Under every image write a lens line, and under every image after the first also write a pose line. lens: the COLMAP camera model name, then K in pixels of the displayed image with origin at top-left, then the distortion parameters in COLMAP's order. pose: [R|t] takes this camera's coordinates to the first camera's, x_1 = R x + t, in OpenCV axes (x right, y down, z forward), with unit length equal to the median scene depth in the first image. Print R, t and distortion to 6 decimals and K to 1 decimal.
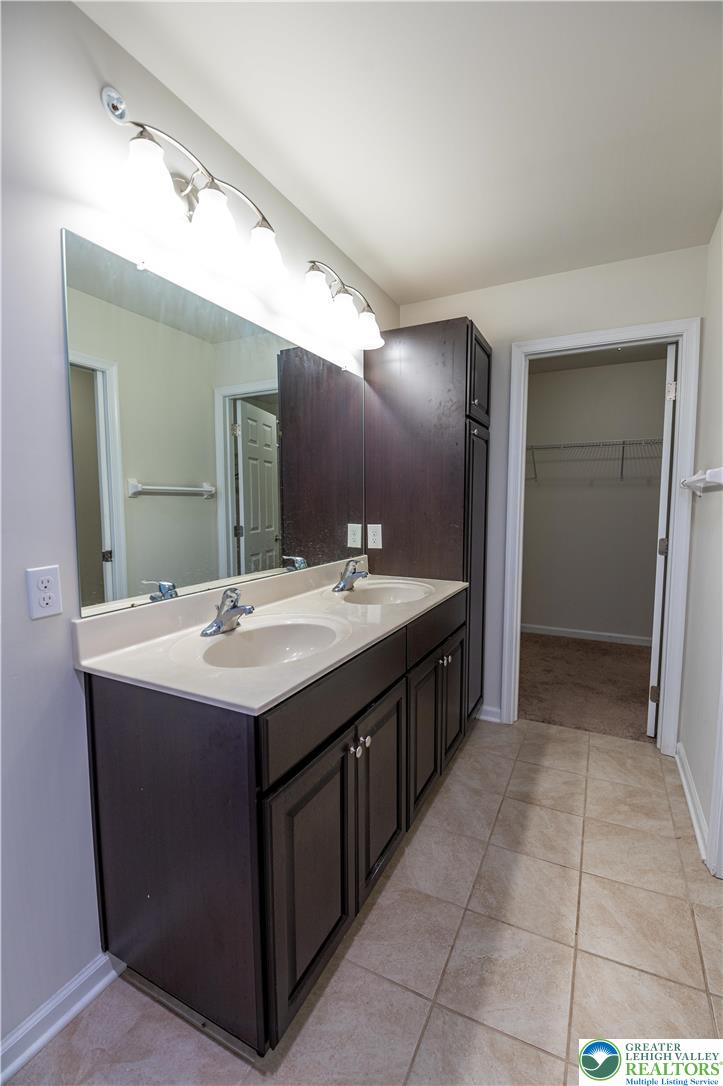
lens RADIAL K [[475.5, 0, 355.7], [0, 475.5, 538.9], [0, 0, 1]] dist [-0.009740, -0.006209]
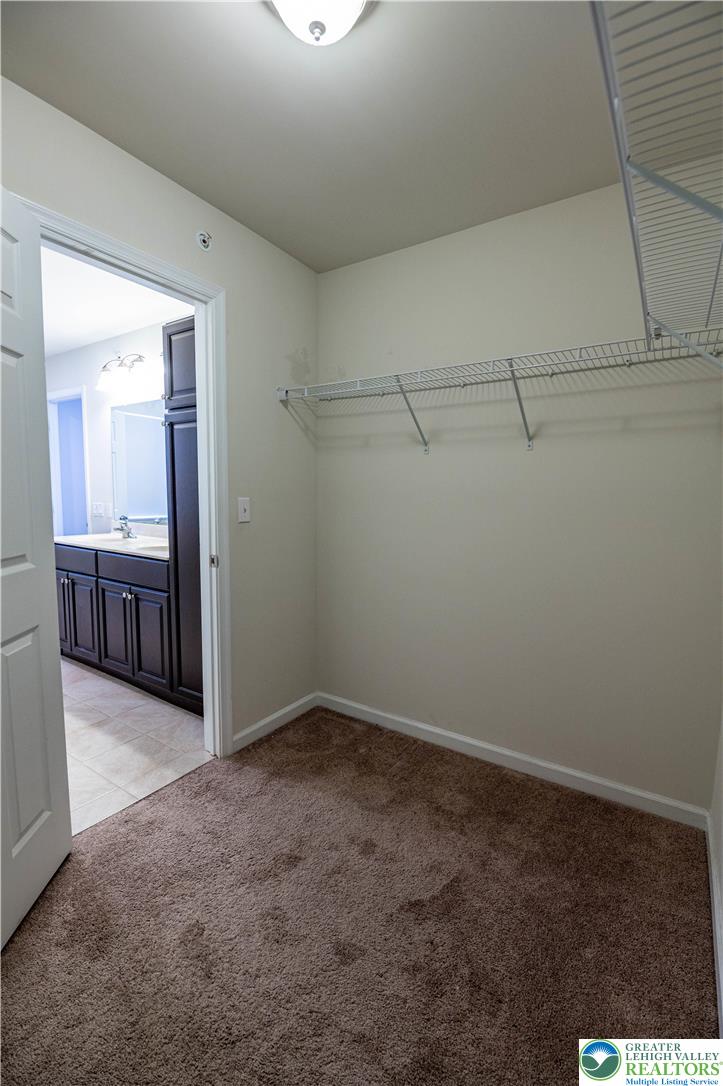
lens RADIAL K [[475.5, 0, 355.7], [0, 475.5, 538.9], [0, 0, 1]] dist [-0.009740, -0.006209]
pose [[-0.114005, 0.097334, -0.988701, 1.385312], [-0.094894, 0.989572, 0.108362, -0.123391], [0.988938, 0.106175, -0.103579, 1.656110]]
